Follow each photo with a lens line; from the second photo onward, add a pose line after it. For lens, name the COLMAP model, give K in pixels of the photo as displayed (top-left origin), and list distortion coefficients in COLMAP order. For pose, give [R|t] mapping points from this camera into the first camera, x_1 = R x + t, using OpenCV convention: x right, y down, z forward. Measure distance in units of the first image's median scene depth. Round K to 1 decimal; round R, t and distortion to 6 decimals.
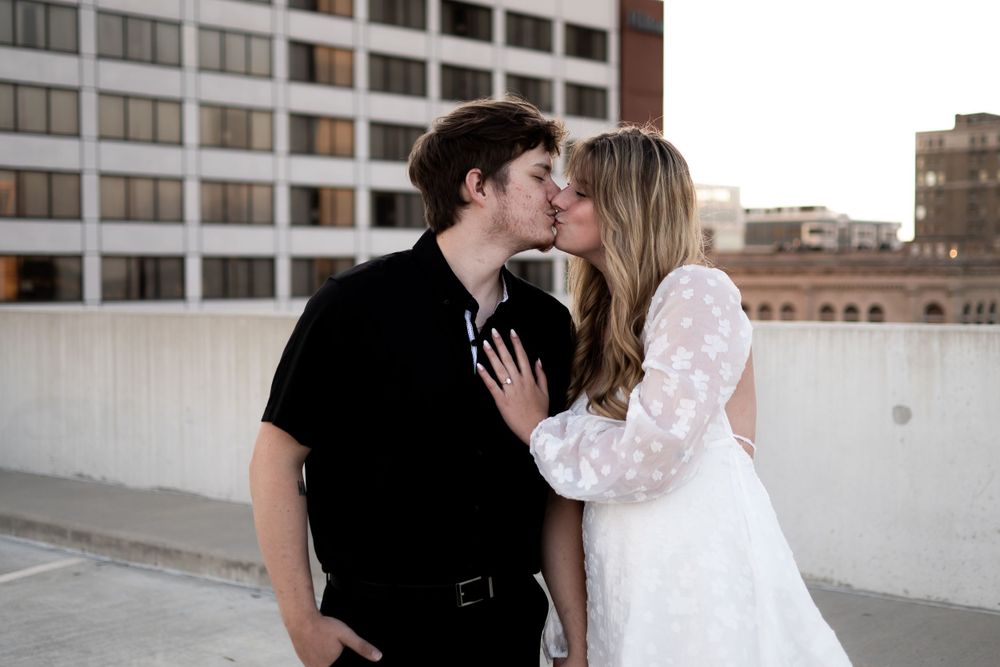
lens RADIAL K [[1547.7, 0, 499.0], [0, 1547.7, 346.4], [0, 0, 1]] dist [0.002590, -0.004082]
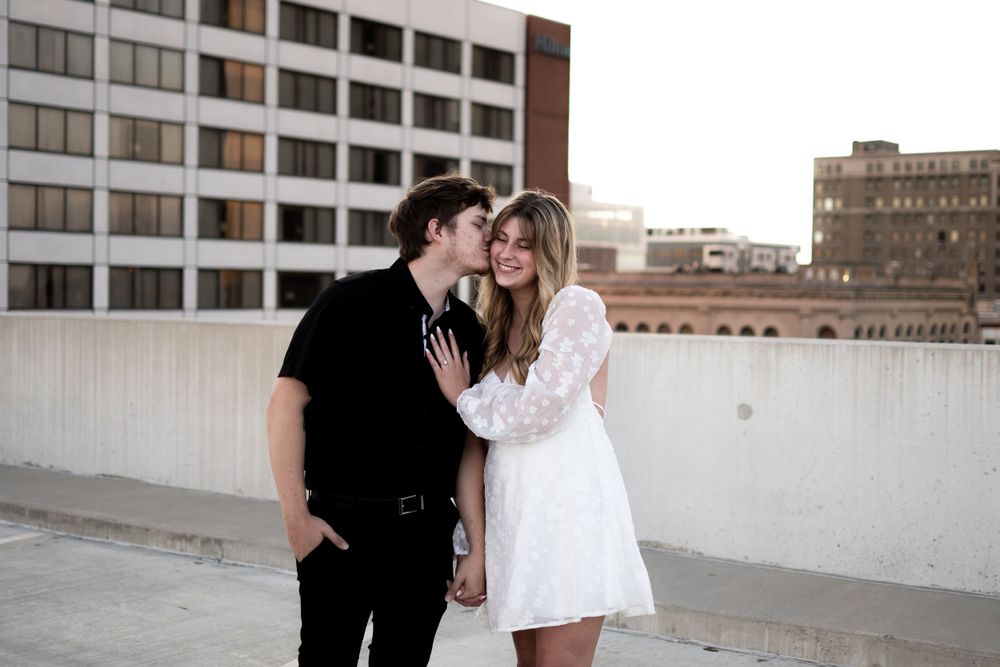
lens RADIAL K [[1547.7, 0, 499.0], [0, 1547.7, 346.4], [0, 0, 1]] dist [0.002590, -0.004082]
pose [[0.997891, 0.017337, 0.062554, -0.001185], [-0.016691, 0.999802, -0.010837, 0.001195], [-0.062730, 0.009770, 0.997983, -0.025921]]
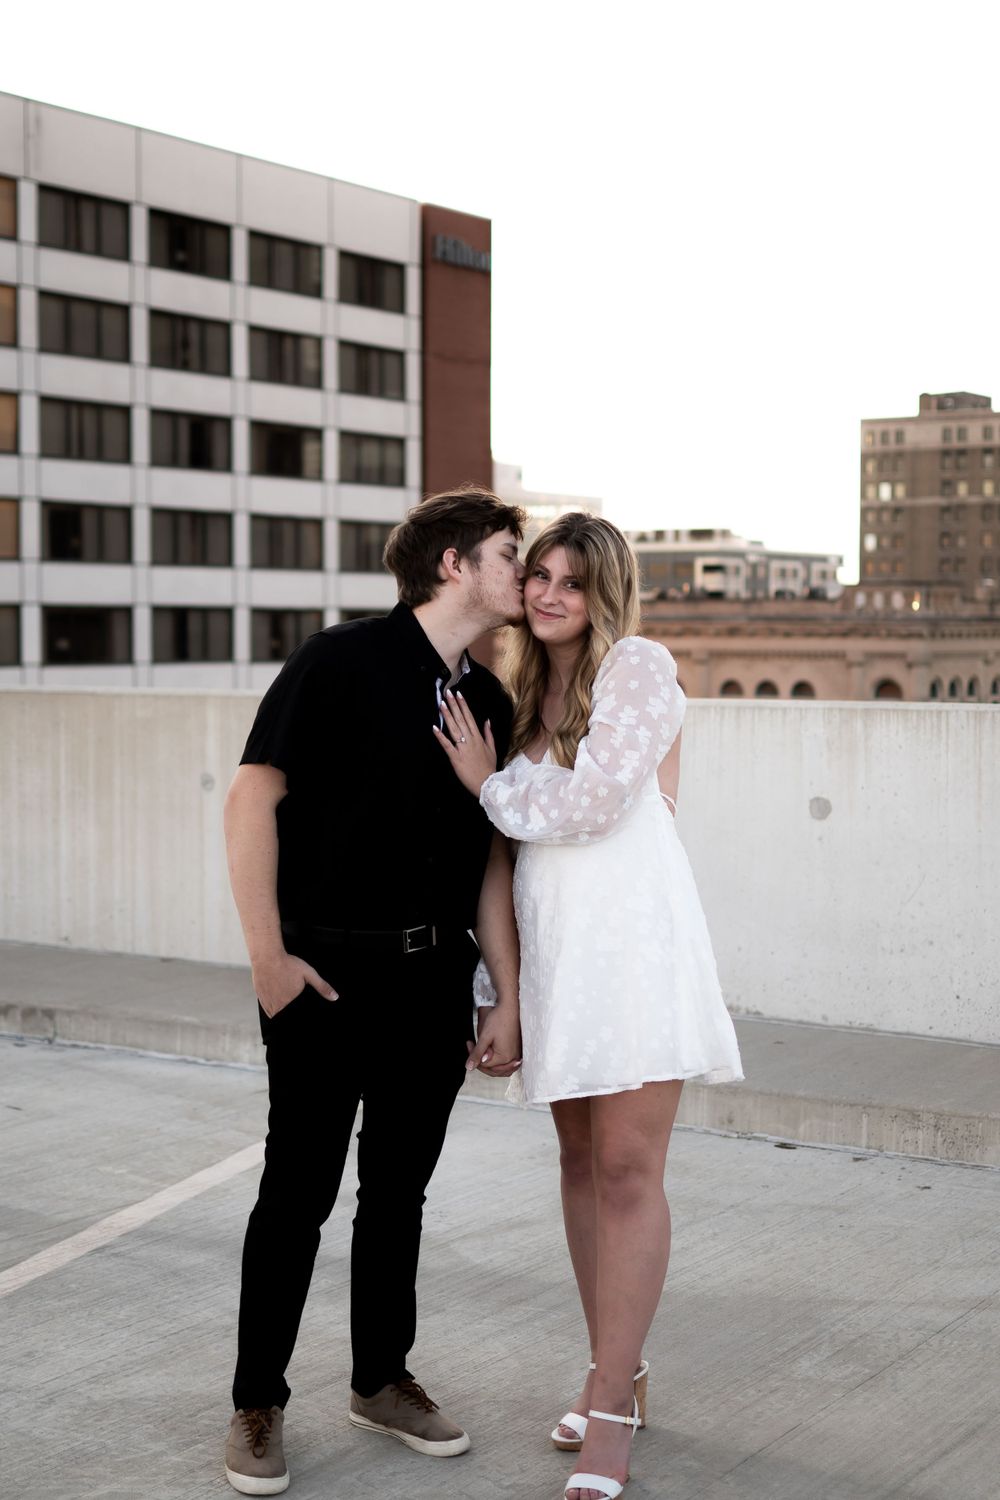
lens RADIAL K [[2405.2, 0, 500.0], [0, 2405.2, 750.0], [0, 0, 1]] dist [0.003736, -0.028835]
pose [[0.993603, 0.000603, 0.112928, -0.007932], [-0.000878, 0.999997, 0.002389, 0.001208], [-0.112926, -0.002473, 0.993600, -0.036654]]
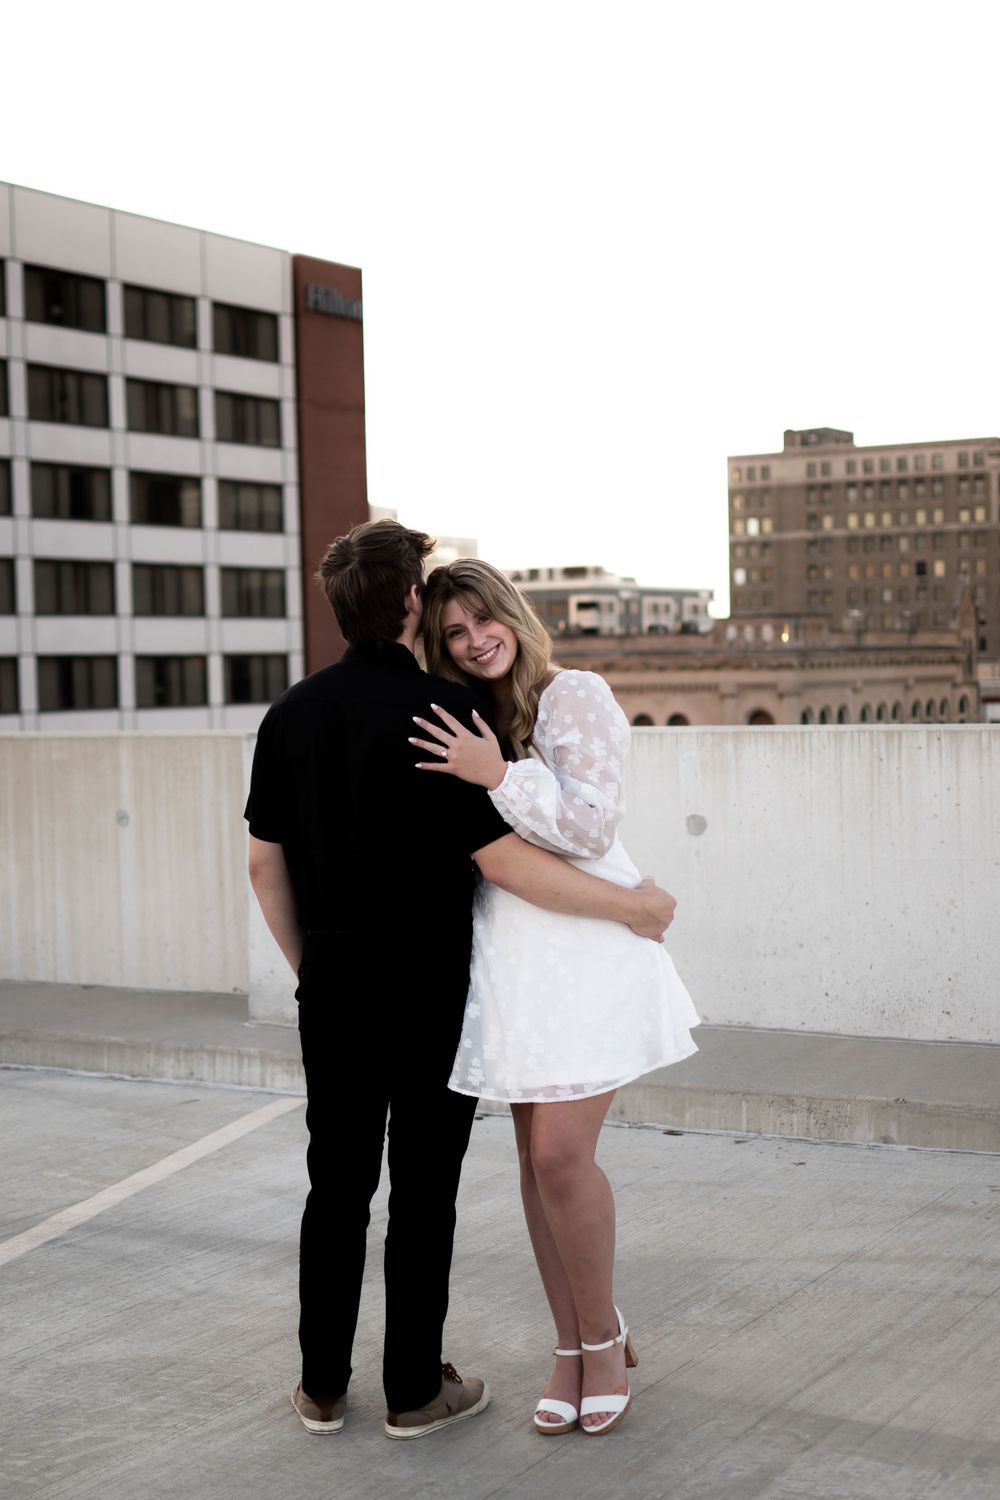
lens RADIAL K [[2373.0, 0, 493.6], [0, 2373.0, 781.5], [0, 0, 1]] dist [0.000936, -0.037807]
pose [[0.986860, -0.025364, 0.159575, -0.010533], [0.025669, 0.999670, 0.000152, 0.001948], [-0.159526, 0.003946, 0.987186, -0.047408]]
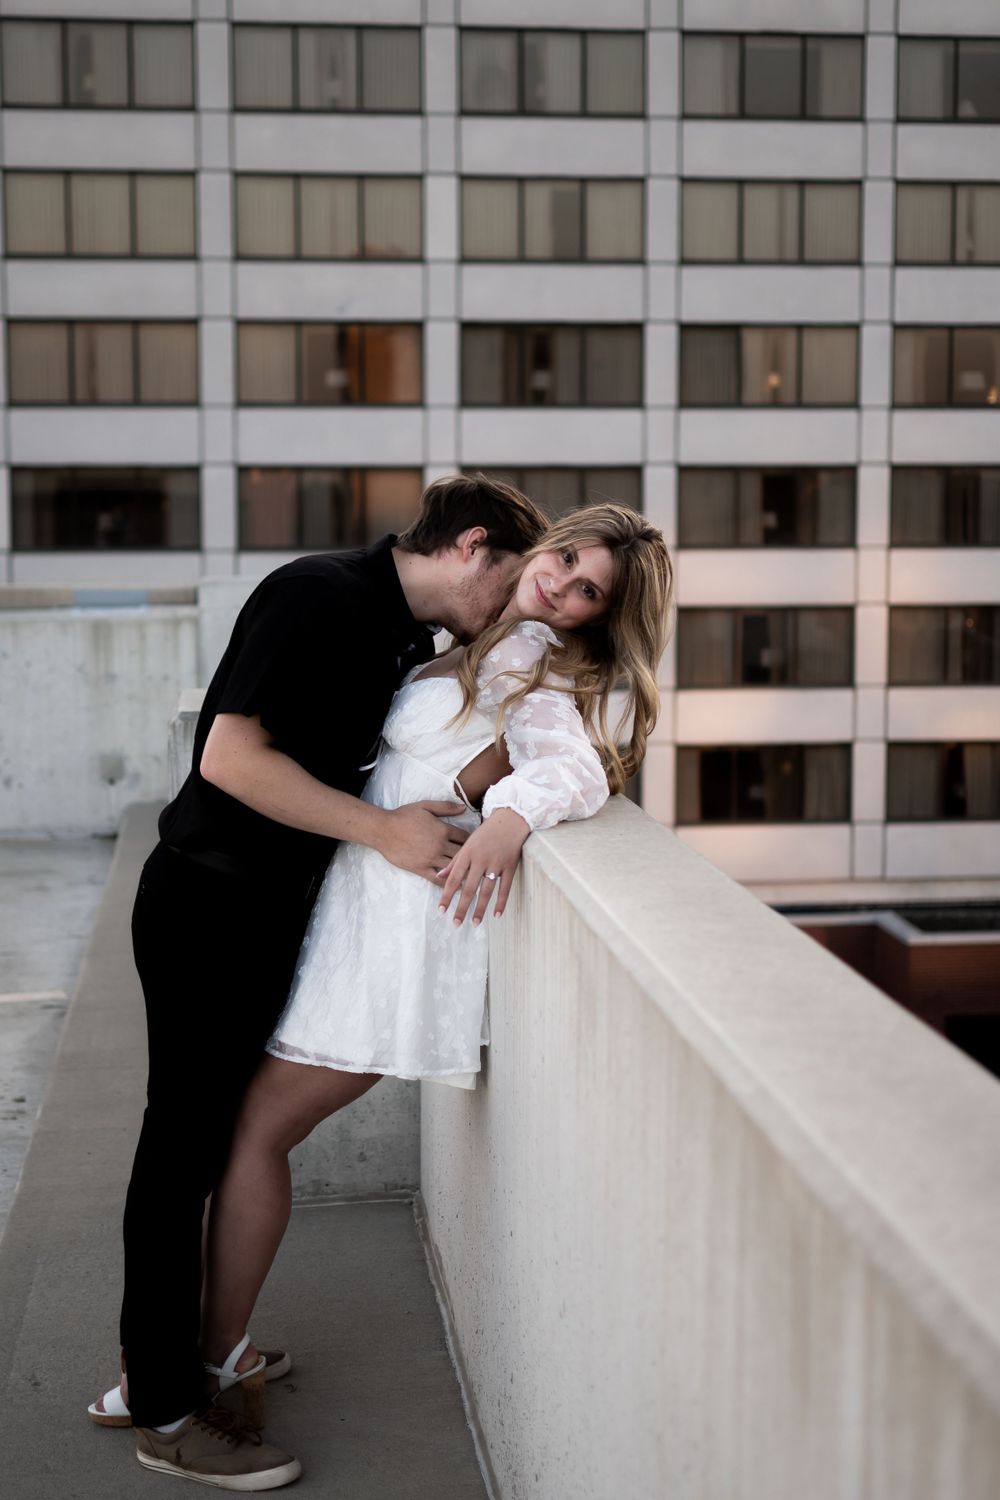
lens RADIAL K [[2321.6, 0, 500.0], [0, 2321.6, 750.0], [0, 0, 1]] dist [0.002590, -0.004082]
pose [[0.716884, 0.078467, -0.692762, 0.380177], [-0.036100, 0.996491, 0.075513, -0.021839], [0.696257, -0.029126, 0.717202, 0.427953]]
